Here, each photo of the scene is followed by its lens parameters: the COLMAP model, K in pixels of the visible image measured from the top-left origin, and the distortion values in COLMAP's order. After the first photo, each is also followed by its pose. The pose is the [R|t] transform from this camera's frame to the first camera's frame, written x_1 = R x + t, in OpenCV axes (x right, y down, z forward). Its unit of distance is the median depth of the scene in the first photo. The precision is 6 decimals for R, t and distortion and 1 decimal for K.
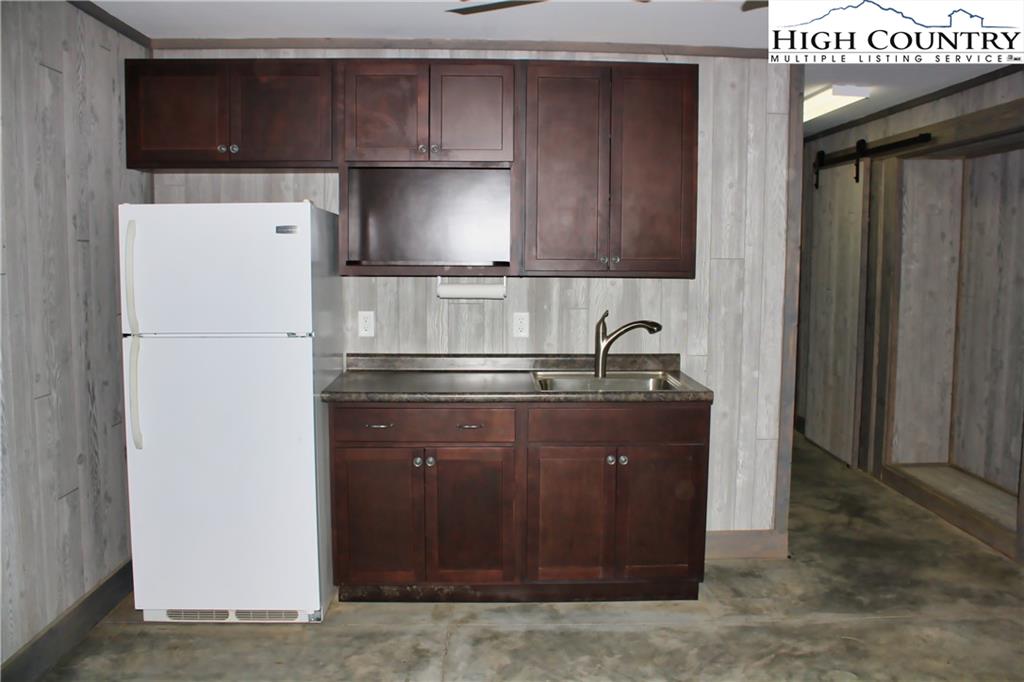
lens RADIAL K [[858.2, 0, 528.7], [0, 858.2, 330.8], [0, 0, 1]] dist [-0.153859, 0.125761]
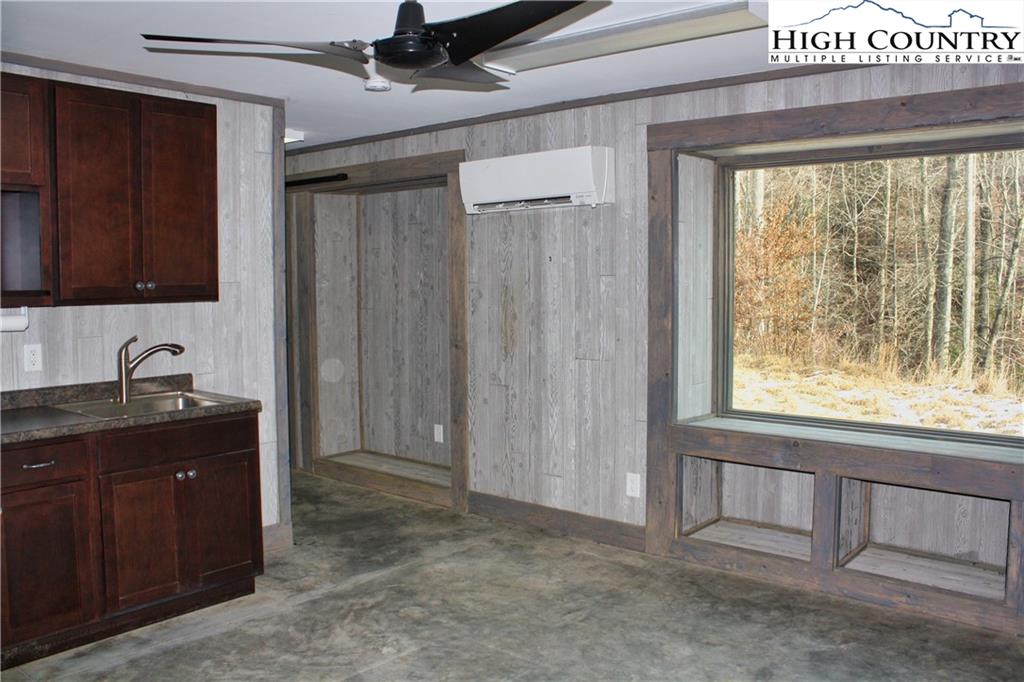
lens RADIAL K [[858.2, 0, 525.2], [0, 858.2, 335.1], [0, 0, 1]] dist [-0.153859, 0.125761]
pose [[0.676380, -0.061800, 0.733956, -0.313272], [0.077493, 0.996914, 0.012526, -0.001314], [-0.732465, 0.048404, 0.679082, -0.012732]]
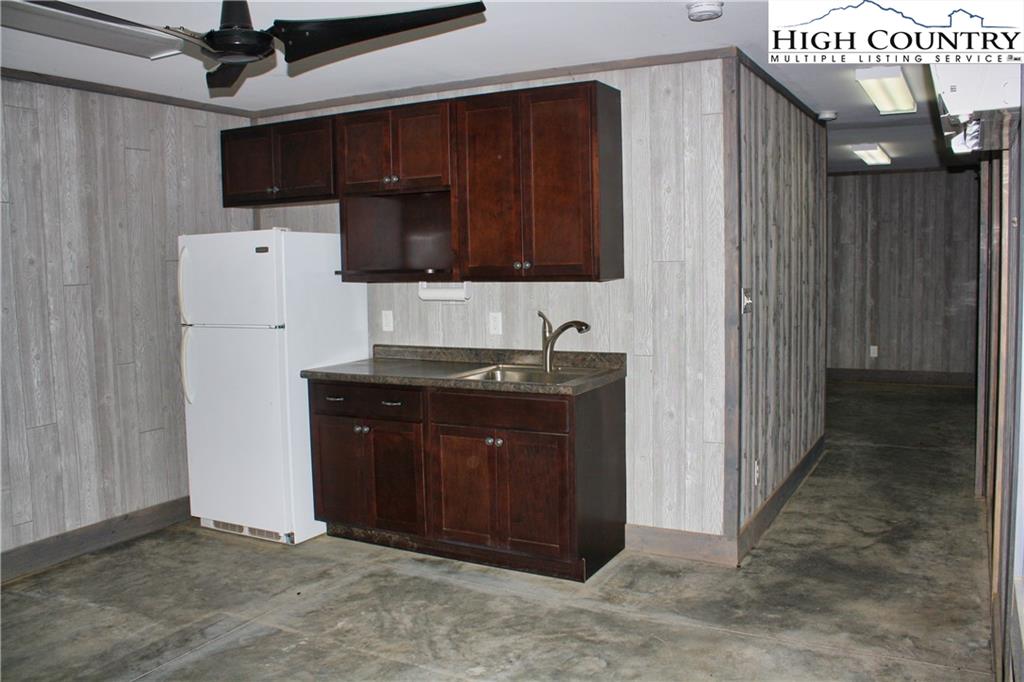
lens RADIAL K [[858.2, 0, 528.0], [0, 858.2, 331.1], [0, 0, 1]] dist [-0.153859, 0.125761]
pose [[0.859864, 0.018064, -0.510203, 0.627842], [-0.021080, 0.999778, -0.000128, 0.002539], [0.510087, 0.010865, 0.860054, 0.035517]]
